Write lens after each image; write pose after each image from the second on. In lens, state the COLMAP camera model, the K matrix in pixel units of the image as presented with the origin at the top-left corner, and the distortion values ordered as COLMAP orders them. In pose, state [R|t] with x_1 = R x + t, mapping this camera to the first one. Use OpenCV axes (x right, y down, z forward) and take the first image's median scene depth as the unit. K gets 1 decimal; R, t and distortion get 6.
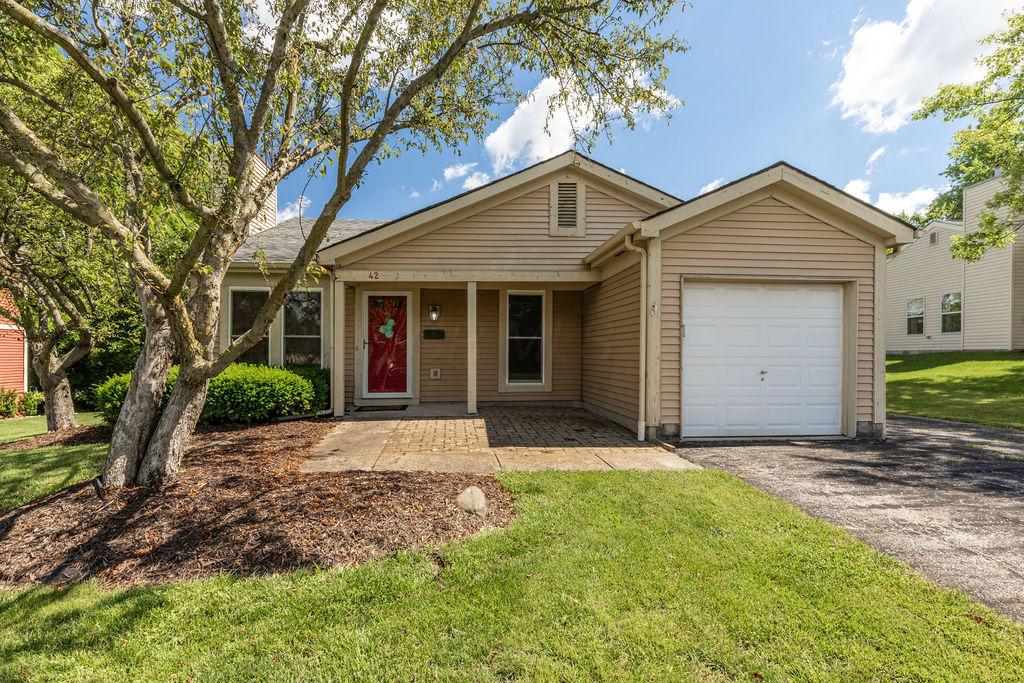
lens RADIAL K [[498.9, 0, 488.7], [0, 498.9, 356.6], [0, 0, 1]] dist [-0.000108, -0.000720]
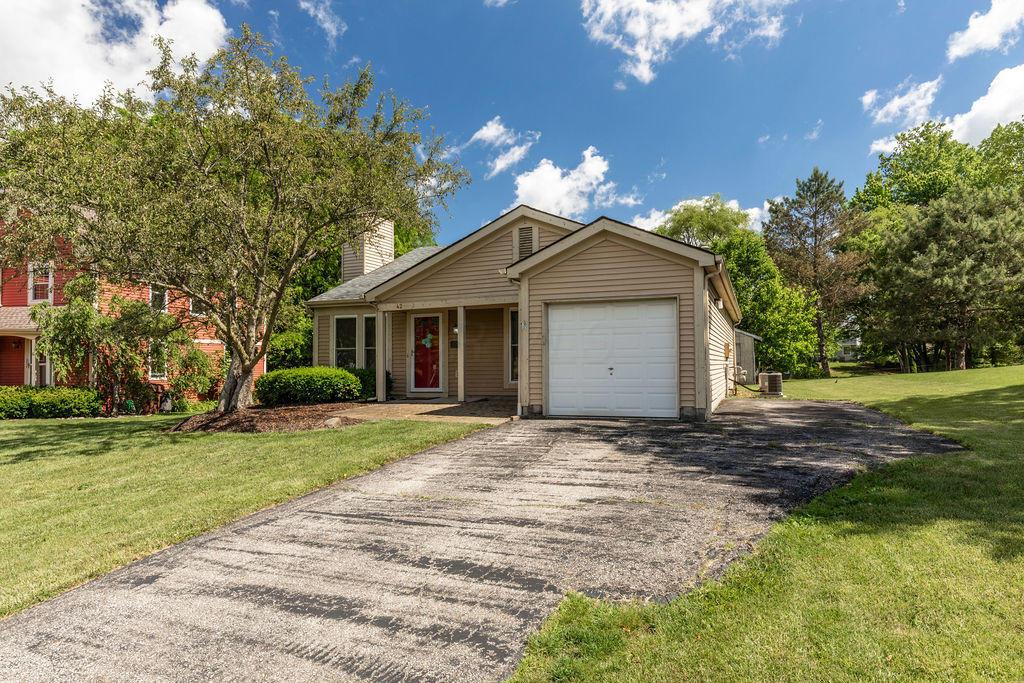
lens RADIAL K [[672.6, 0, 481.1], [0, 672.6, 339.8], [0, 0, 1]] dist [-0.008542, 0.003962]
pose [[0.880422, -0.027914, -0.473369, 0.991098], [0.009168, 0.999081, -0.041862, 0.023926], [0.474103, 0.032516, 0.879869, -0.676220]]
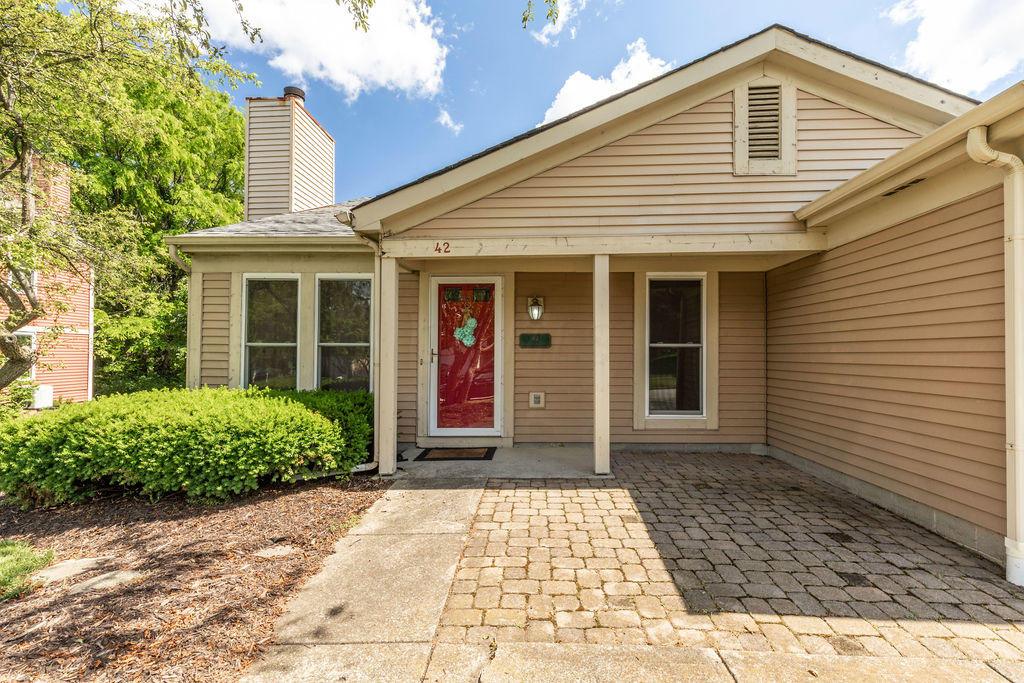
lens RADIAL K [[490.0, 0, 519.6], [0, 490.0, 345.7], [0, 0, 1]] dist [0.001029, -0.000014]
pose [[0.994089, -0.001638, -0.108555, -0.075578], [-0.000691, 0.999770, -0.021418, -0.030017], [0.108565, 0.021367, 0.993860, 0.443678]]
